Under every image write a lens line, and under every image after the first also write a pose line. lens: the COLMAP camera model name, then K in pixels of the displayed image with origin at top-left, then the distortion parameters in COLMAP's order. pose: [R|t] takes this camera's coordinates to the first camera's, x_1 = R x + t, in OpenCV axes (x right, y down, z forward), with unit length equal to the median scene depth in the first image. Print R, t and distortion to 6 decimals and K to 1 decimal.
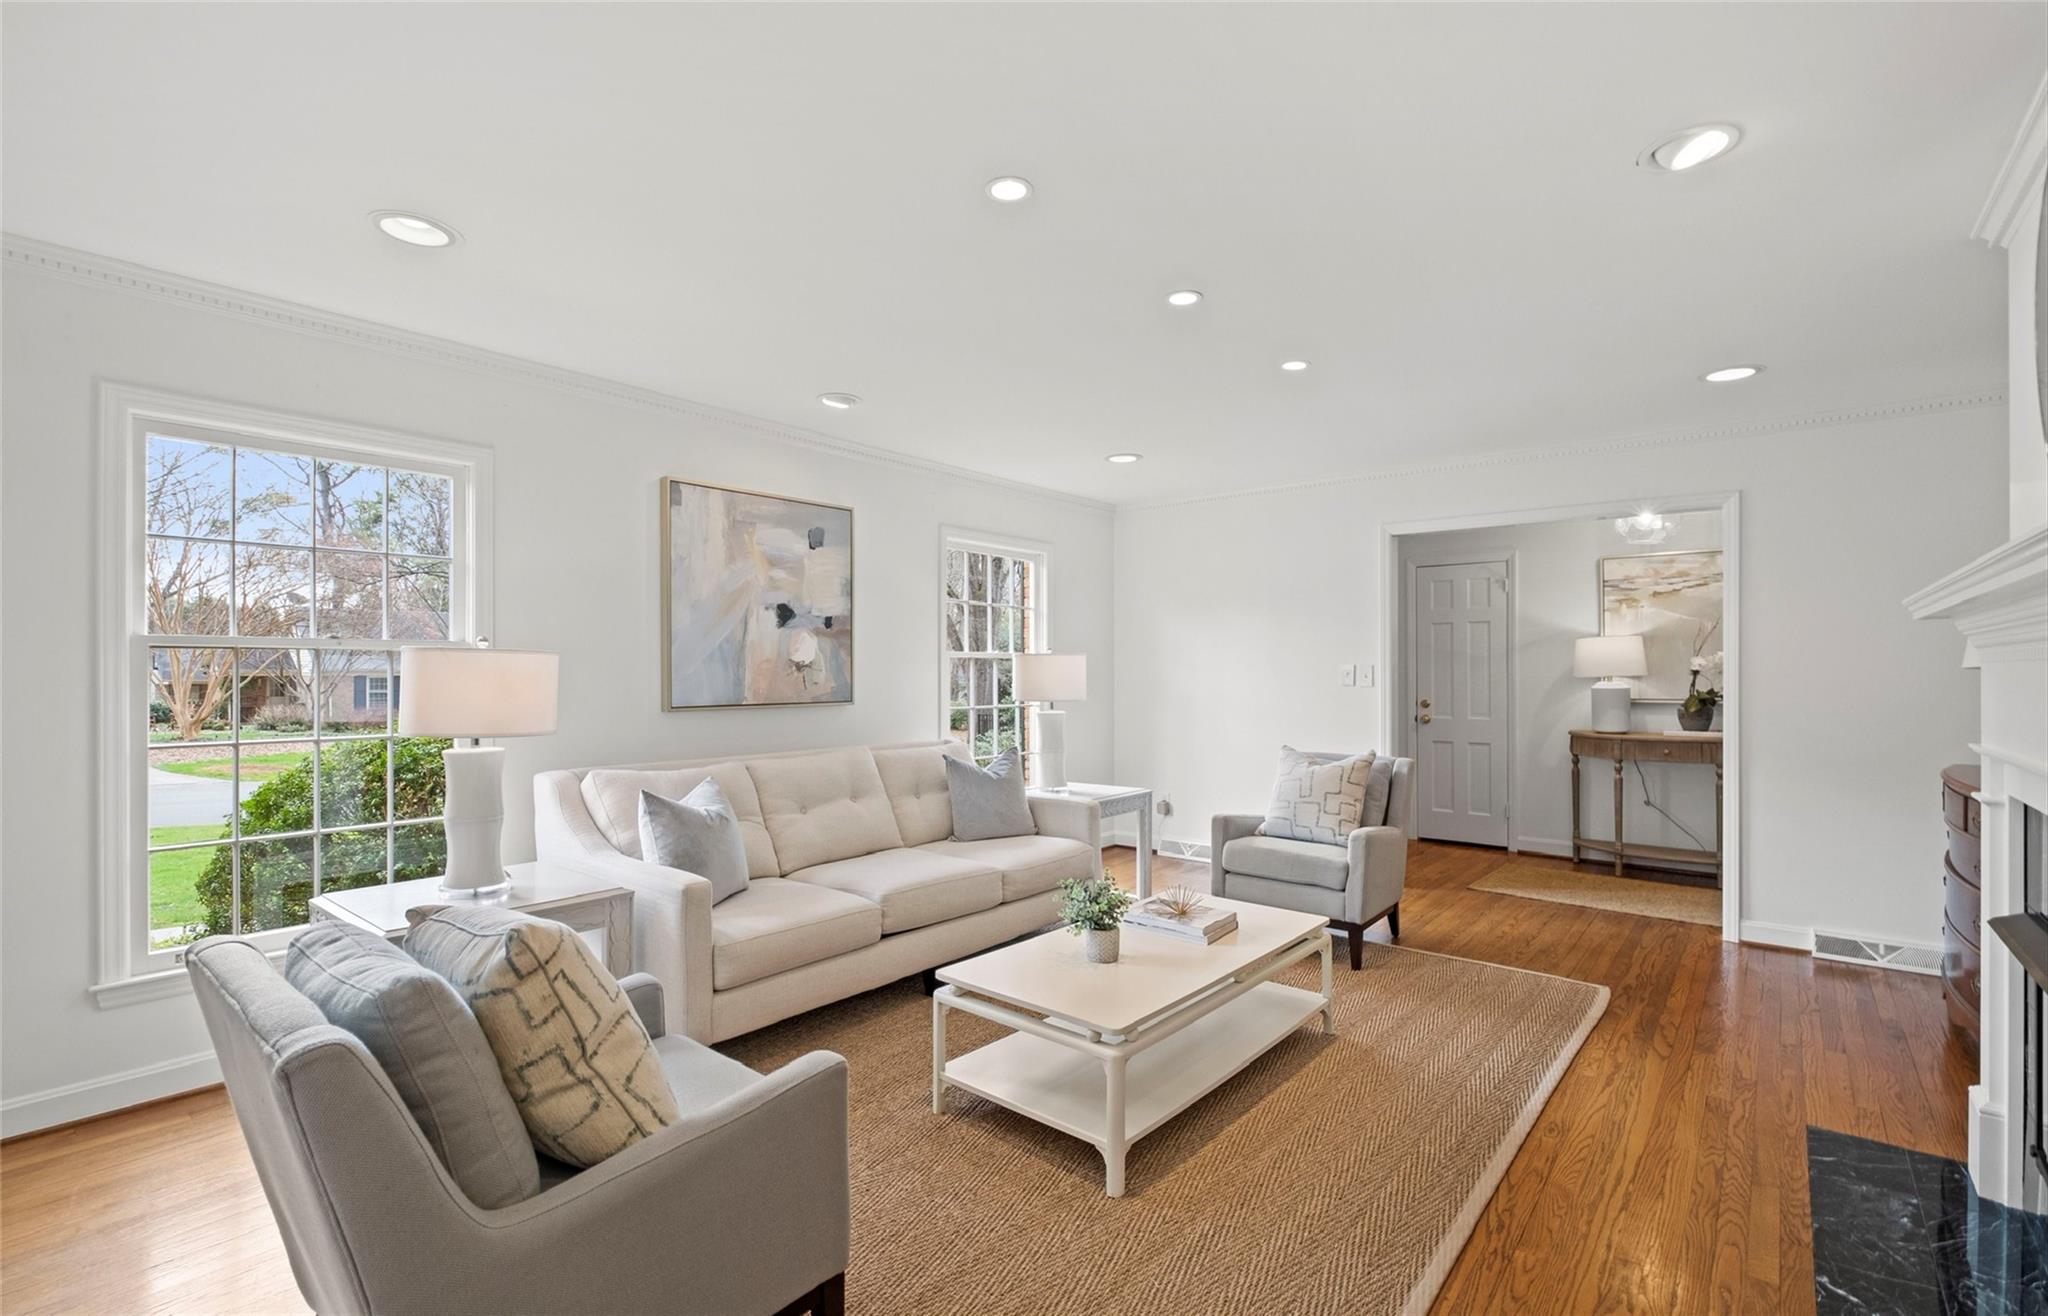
lens RADIAL K [[892.4, 0, 1029.8], [0, 892.4, 664.2], [0, 0, 1]] dist [0.007481, -0.006972]
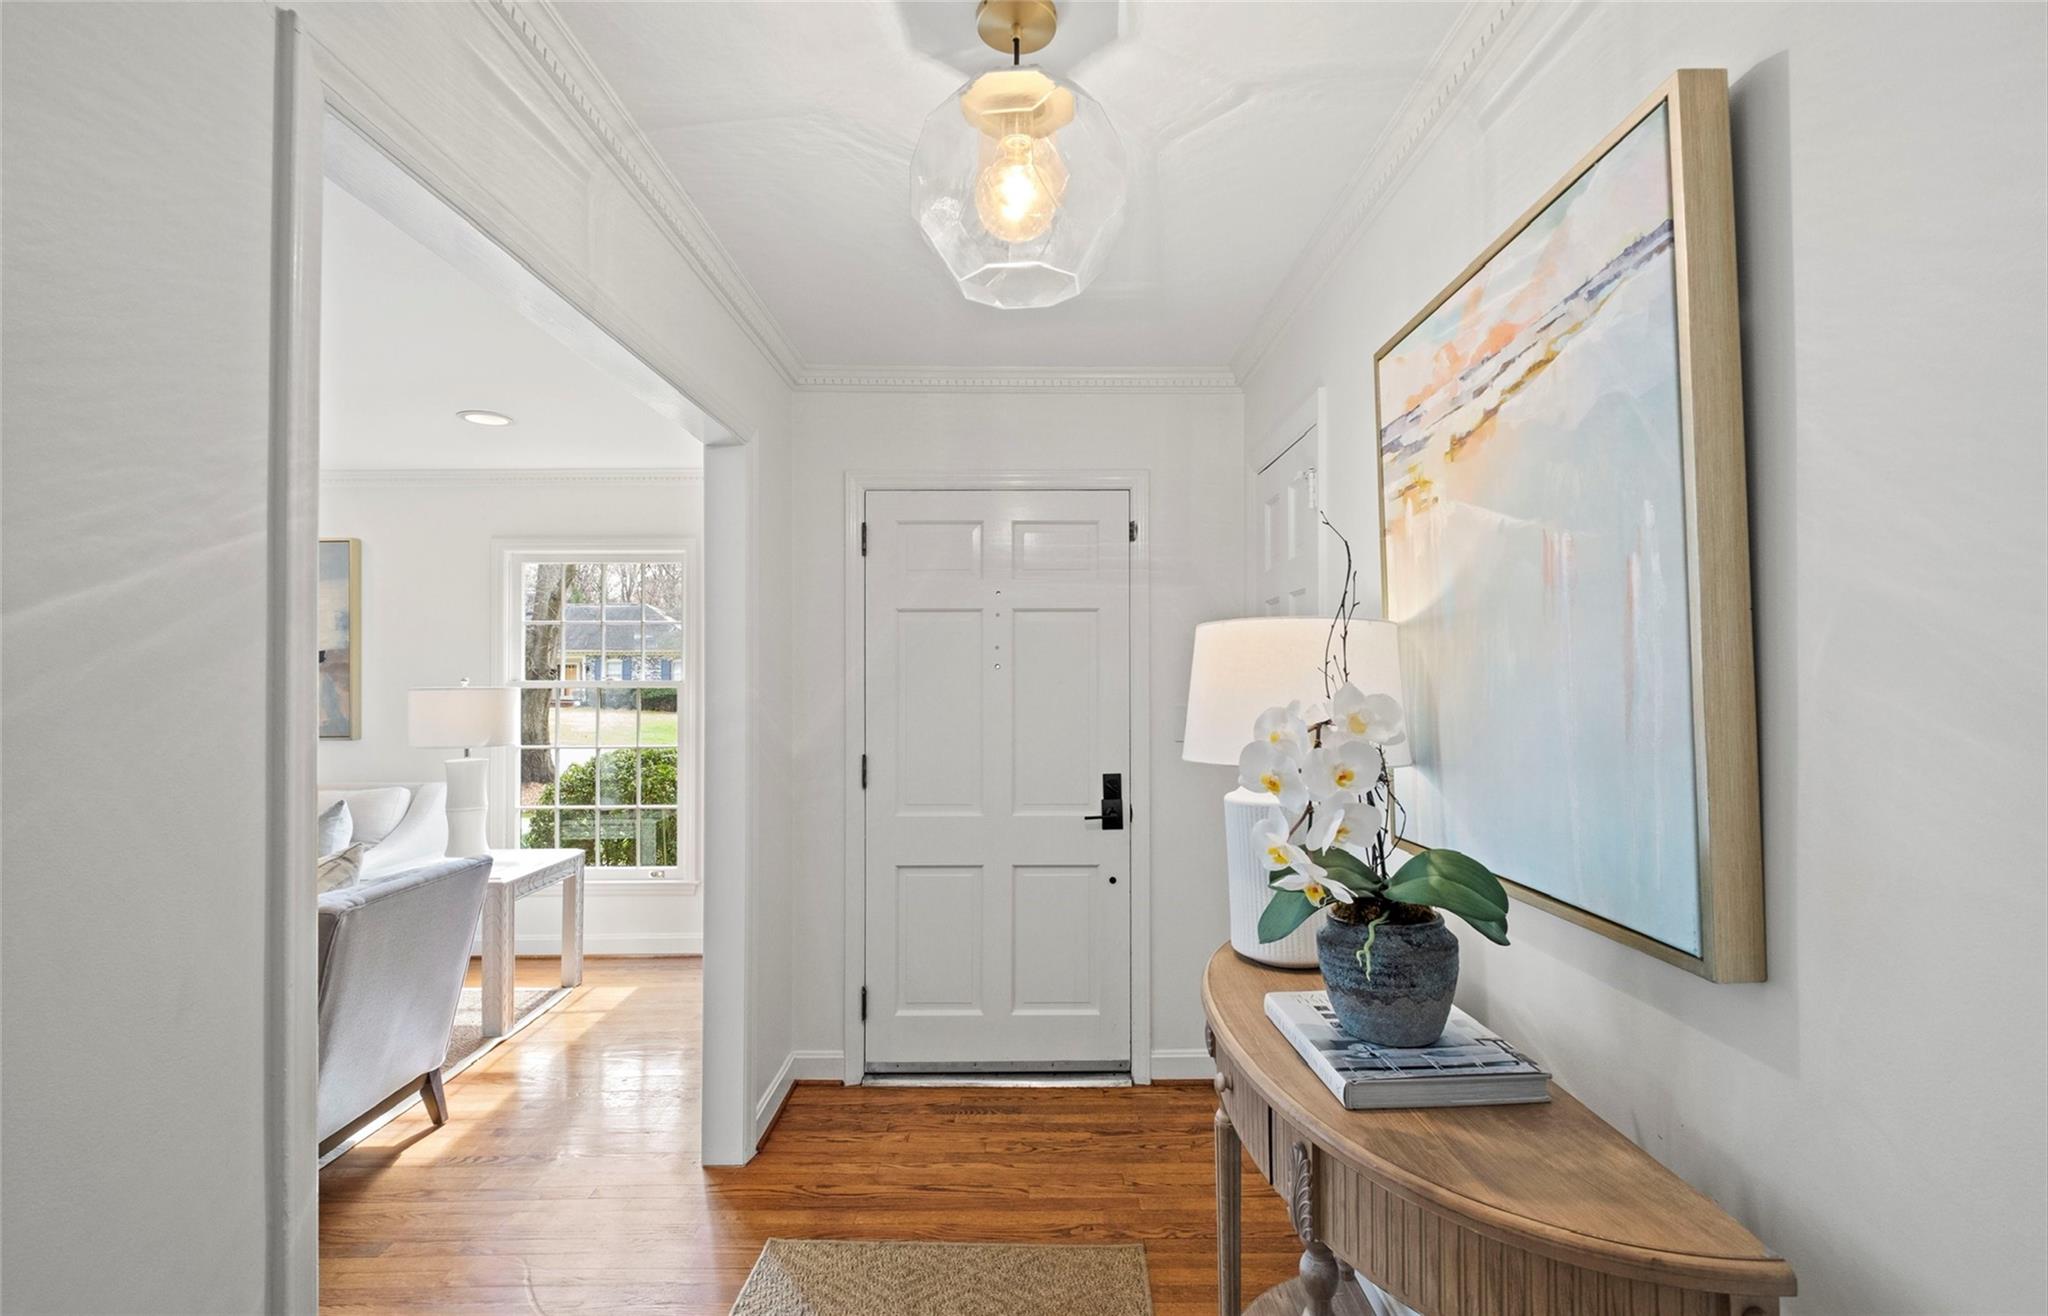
lens RADIAL K [[892.4, 0, 1029.8], [0, 892.4, 664.2], [0, 0, 1]] dist [0.007481, -0.006972]
pose [[0.626036, -0.015708, -0.779636, 0.943904], [0.011317, 0.999875, -0.011058, -0.015715], [0.779712, -0.001900, 0.626135, 0.857424]]
